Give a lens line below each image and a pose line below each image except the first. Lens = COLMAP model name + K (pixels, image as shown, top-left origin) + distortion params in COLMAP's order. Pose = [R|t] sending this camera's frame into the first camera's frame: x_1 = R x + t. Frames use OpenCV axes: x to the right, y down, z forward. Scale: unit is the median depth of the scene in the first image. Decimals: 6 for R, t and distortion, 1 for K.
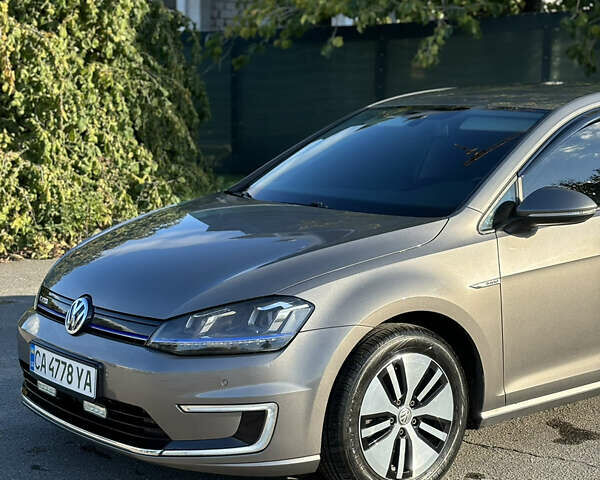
lens RADIAL K [[1234.8, 0, 299.5], [0, 1234.8, 210.5], [0, 0, 1]] dist [0.159299, 0.000000]
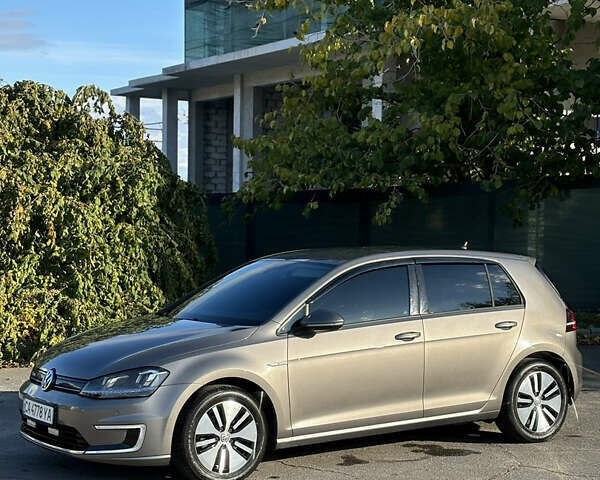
lens RADIAL K [[1242.4, 0, 321.1], [0, 1242.4, 211.0], [0, 0, 1]] dist [0.123234, 0.000000]
pose [[0.998152, 0.003715, -0.060654, 0.316269], [-0.010517, 0.993628, -0.112217, 0.040745], [0.059850, 0.112647, 0.991831, -0.773971]]
